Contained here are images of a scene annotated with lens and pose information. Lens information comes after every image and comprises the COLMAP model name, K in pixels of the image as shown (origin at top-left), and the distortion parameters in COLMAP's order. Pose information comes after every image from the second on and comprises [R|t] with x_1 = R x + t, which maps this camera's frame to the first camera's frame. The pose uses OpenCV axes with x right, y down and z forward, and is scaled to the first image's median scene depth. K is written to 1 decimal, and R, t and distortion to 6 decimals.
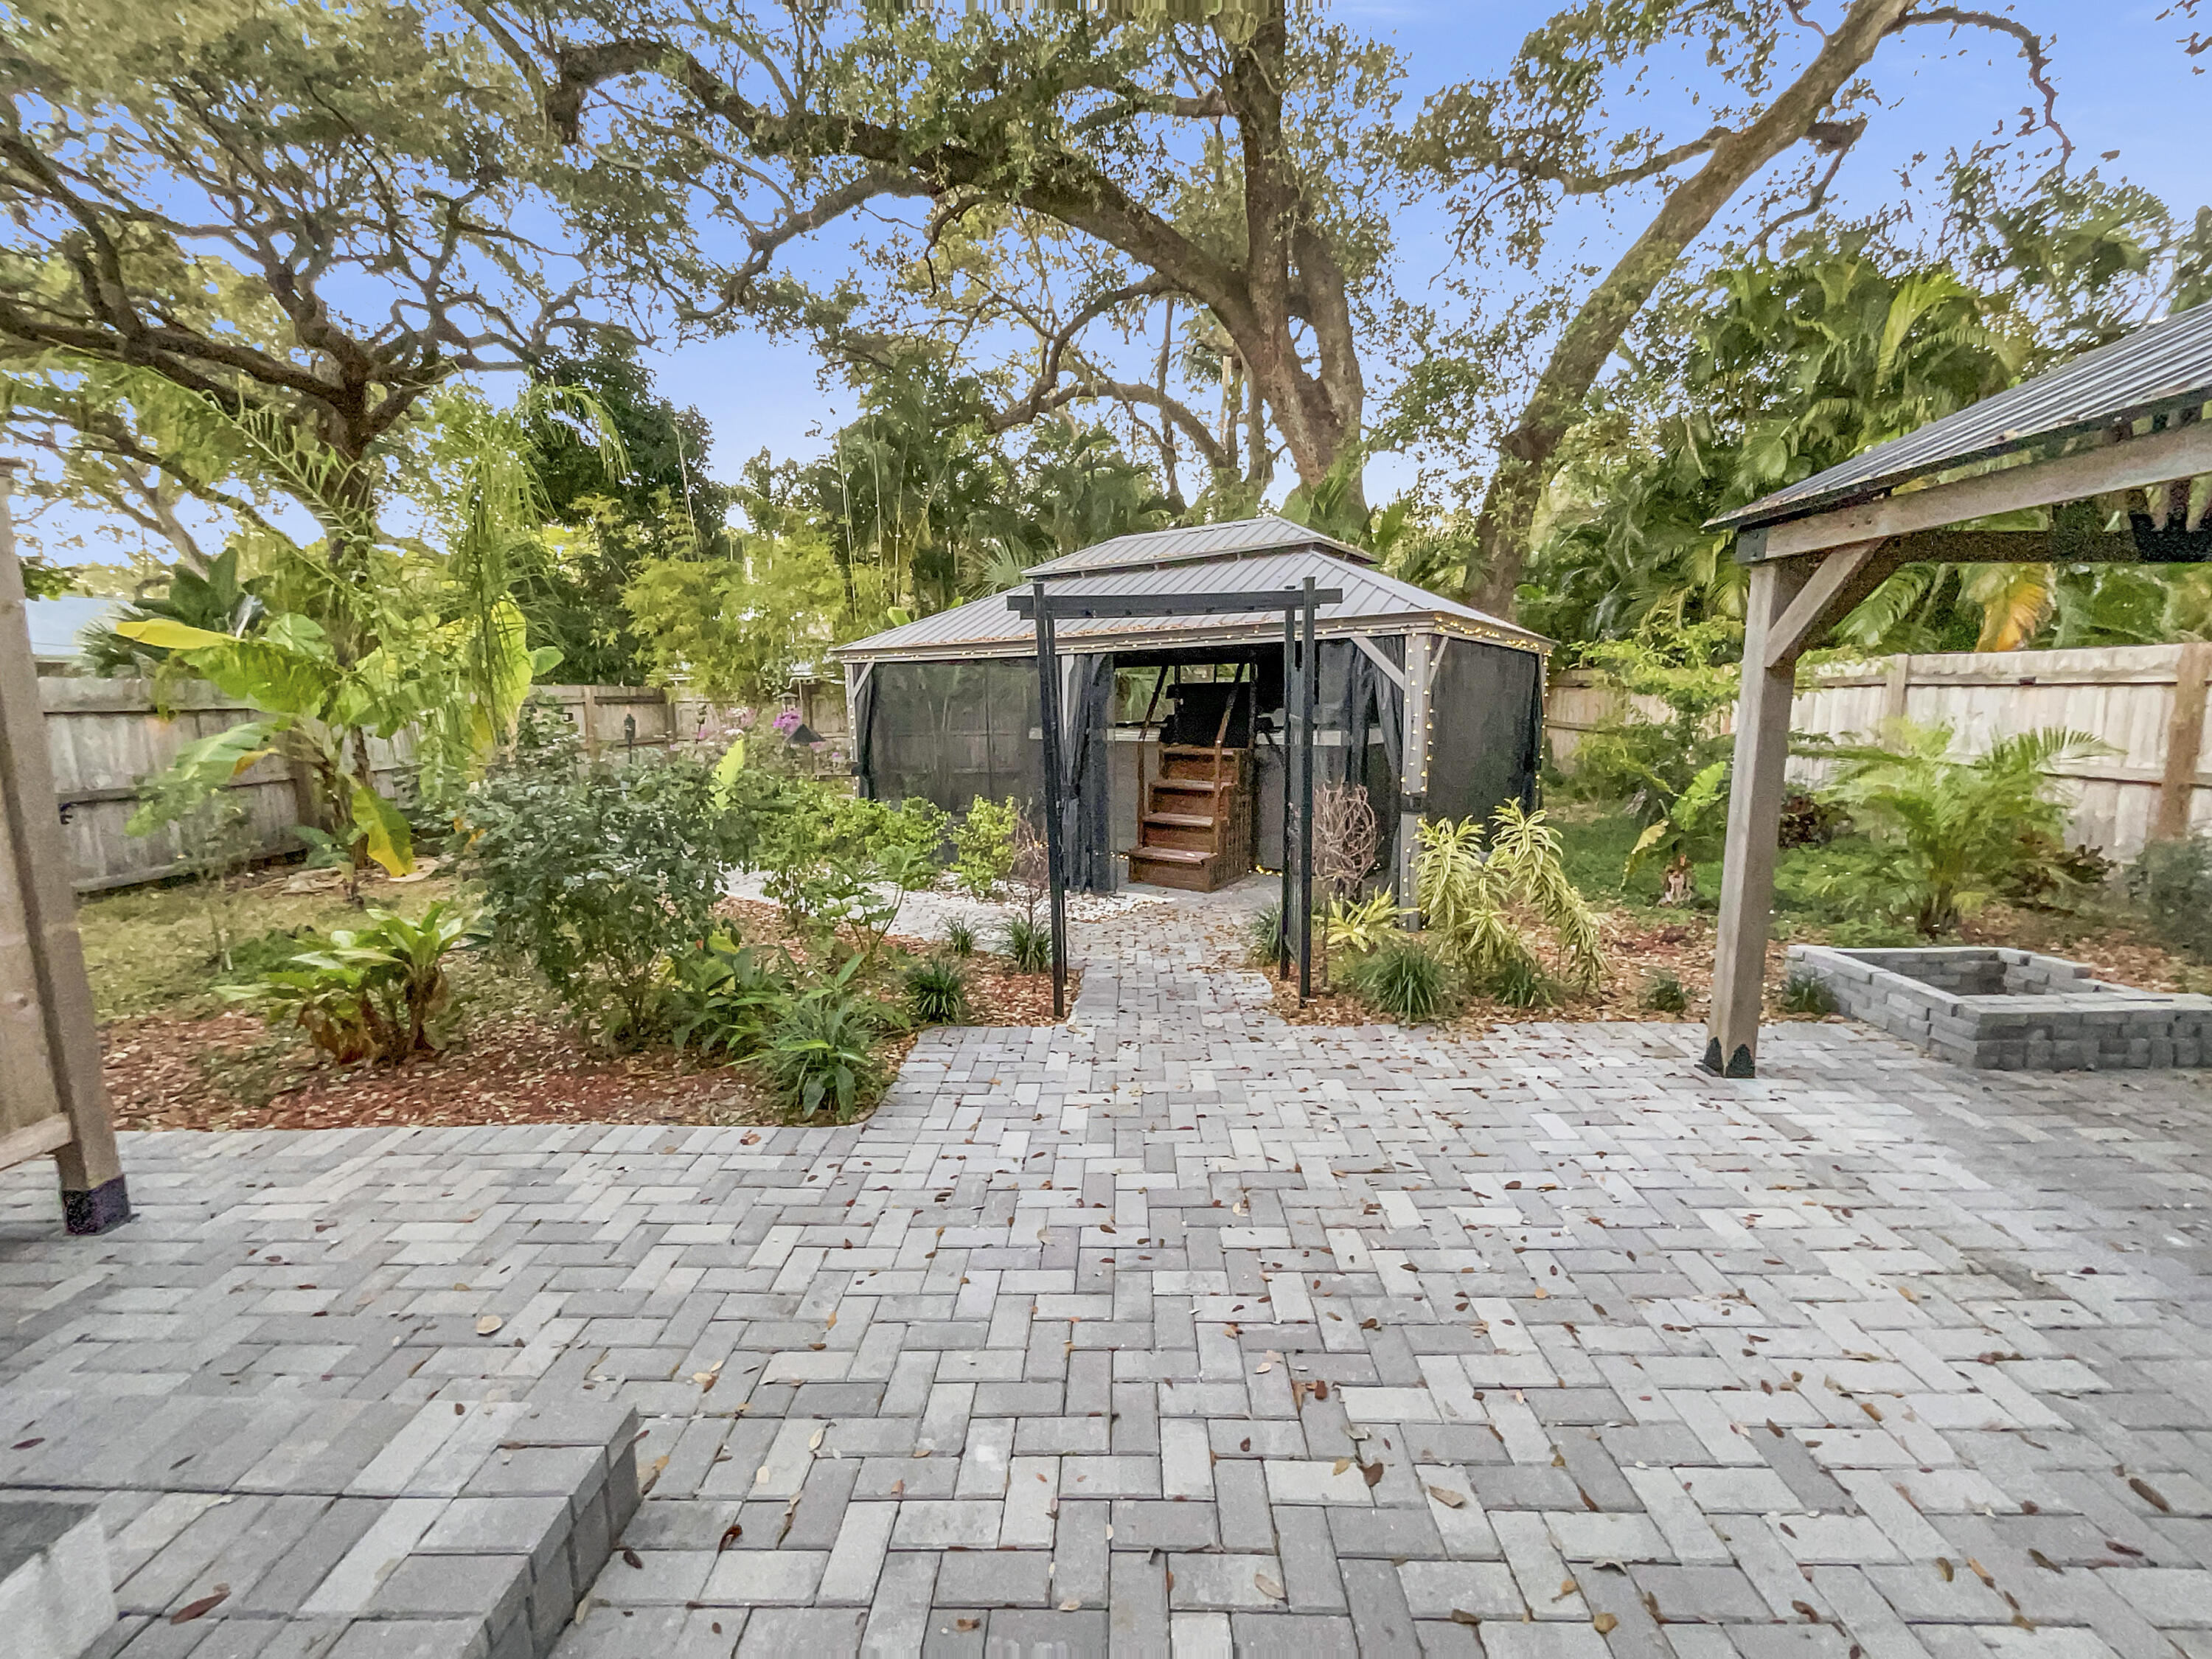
lens RADIAL K [[889.3, 0, 1092.6], [0, 889.3, 825.7], [0, 0, 1]] dist [-0.000689, -0.000024]
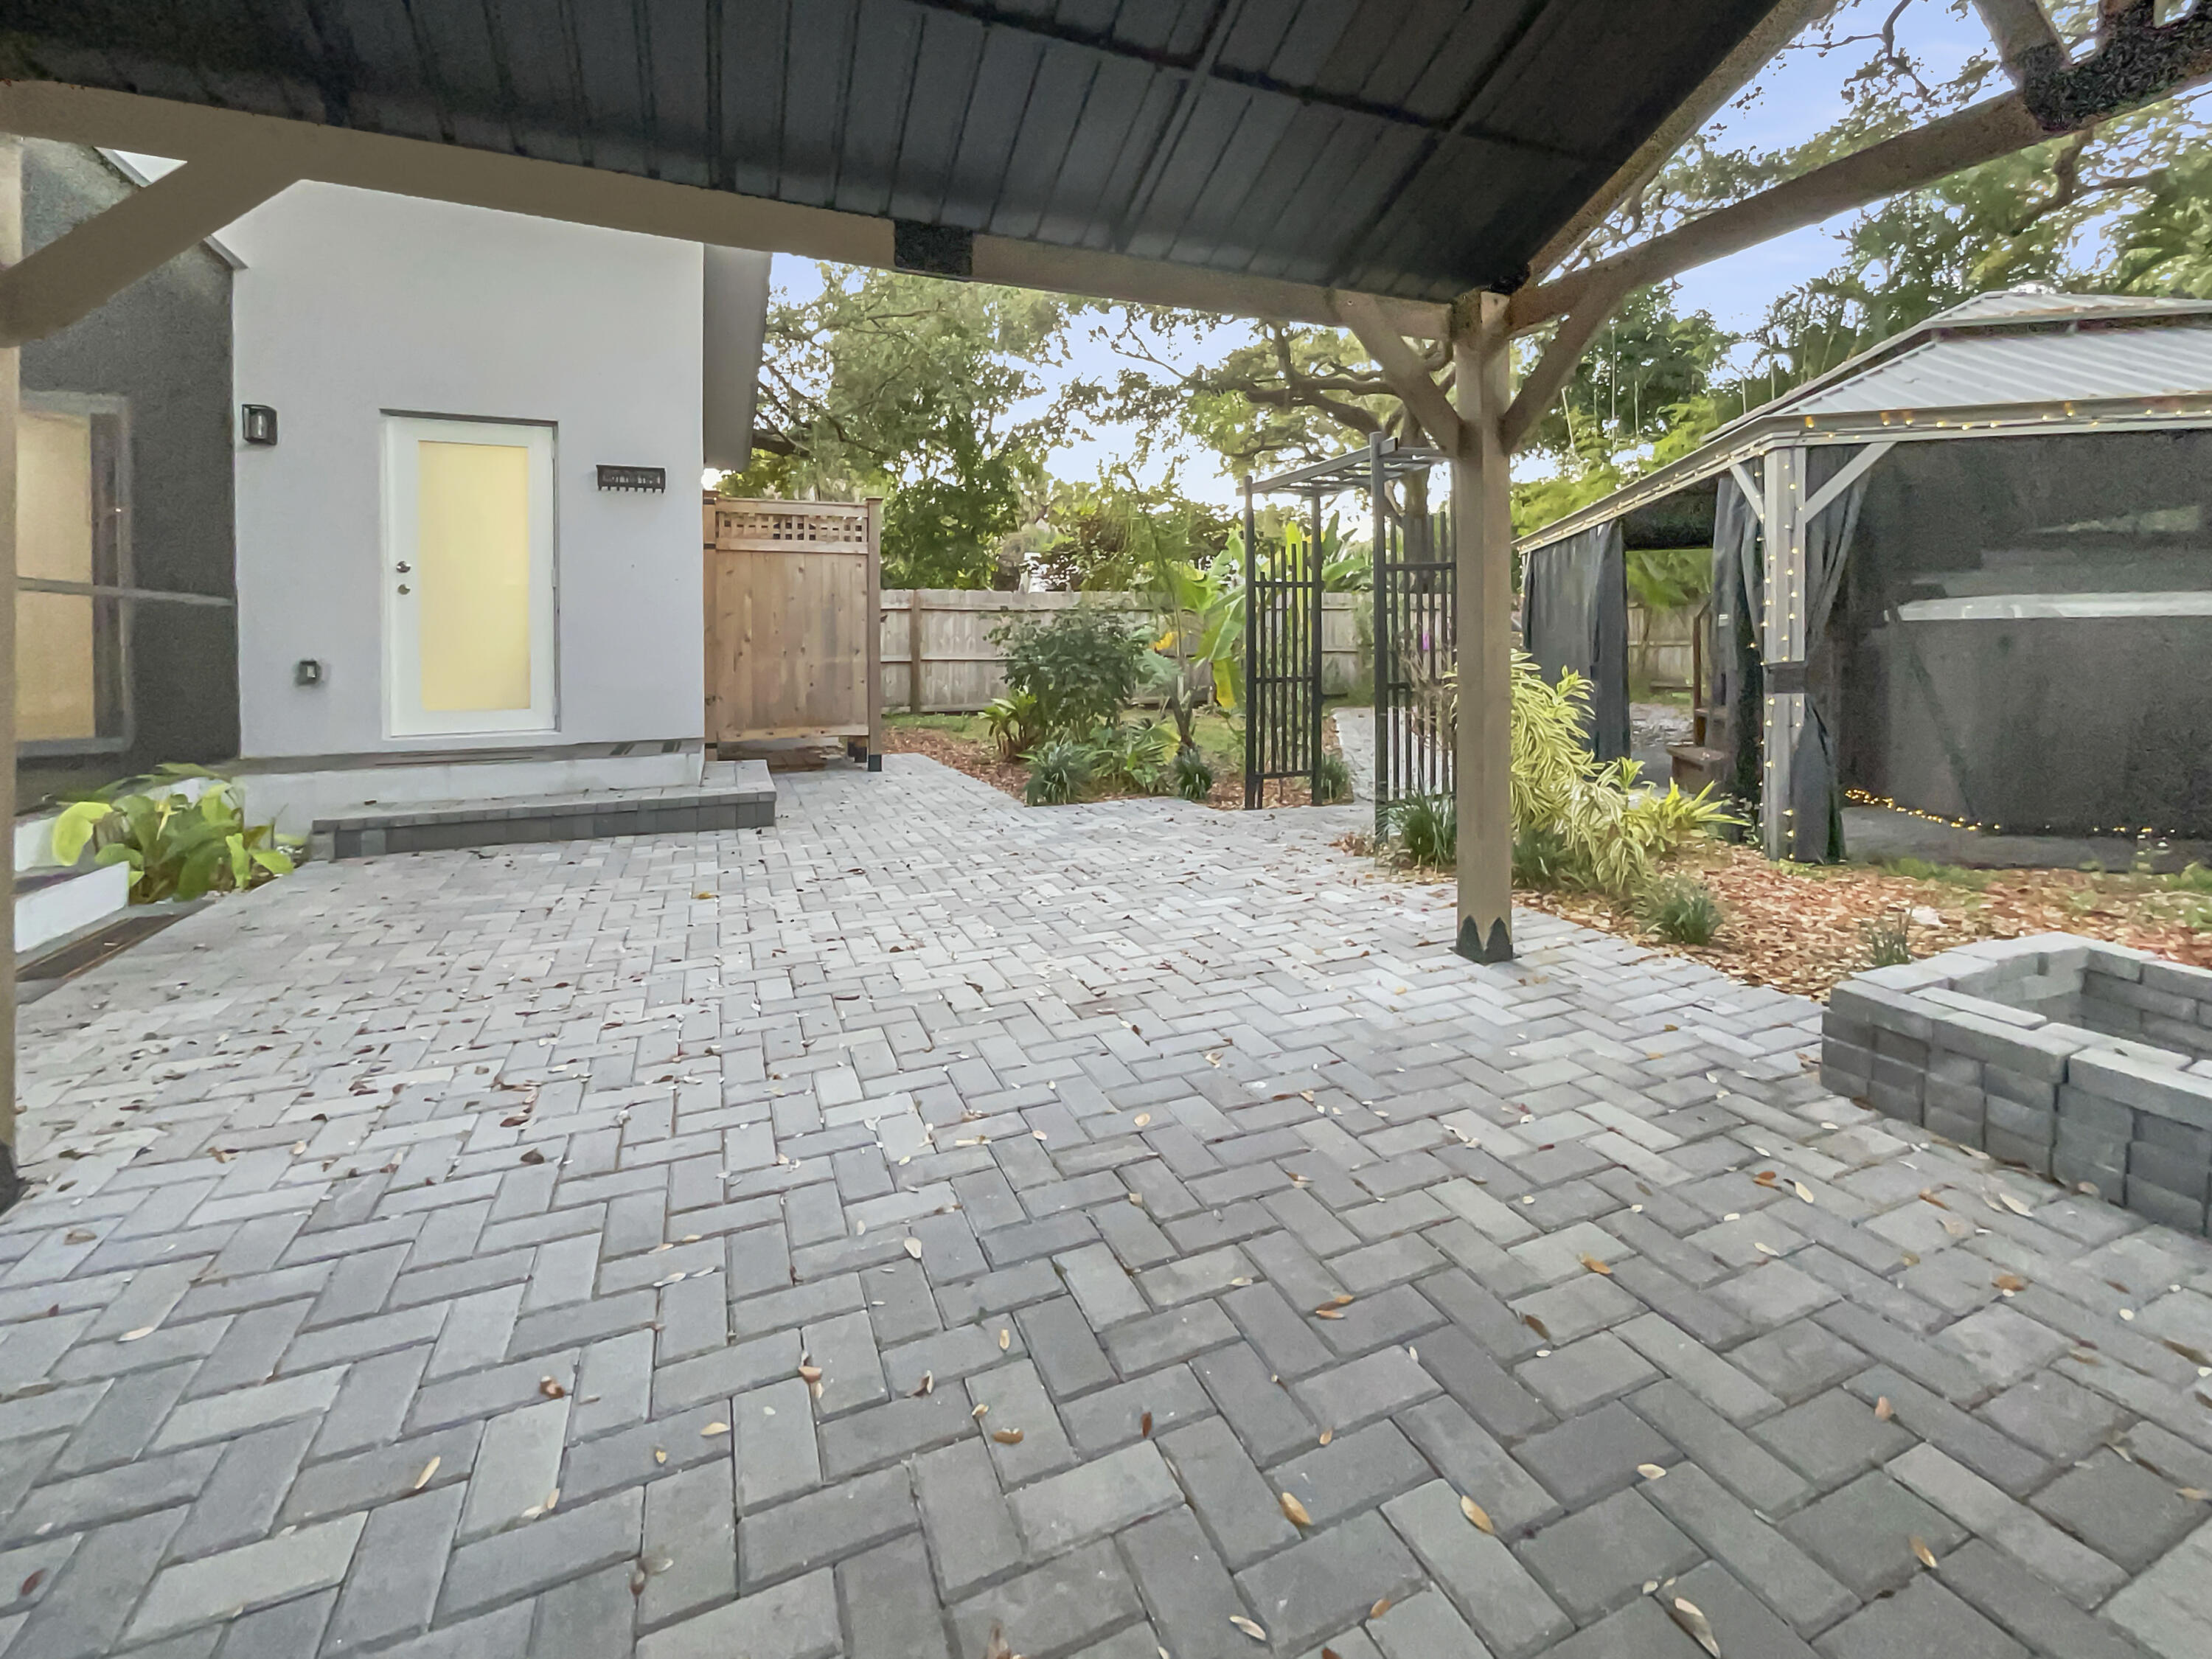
lens RADIAL K [[901.8, 0, 1106.0], [0, 901.8, 829.5], [0, 0, 1]] dist [-0.003134, -0.000151]
pose [[0.424159, 0.202638, -0.882625, 0.767407], [-0.134364, 0.977938, 0.159950, 0.047825], [0.895564, 0.050748, 0.442028, 0.199446]]
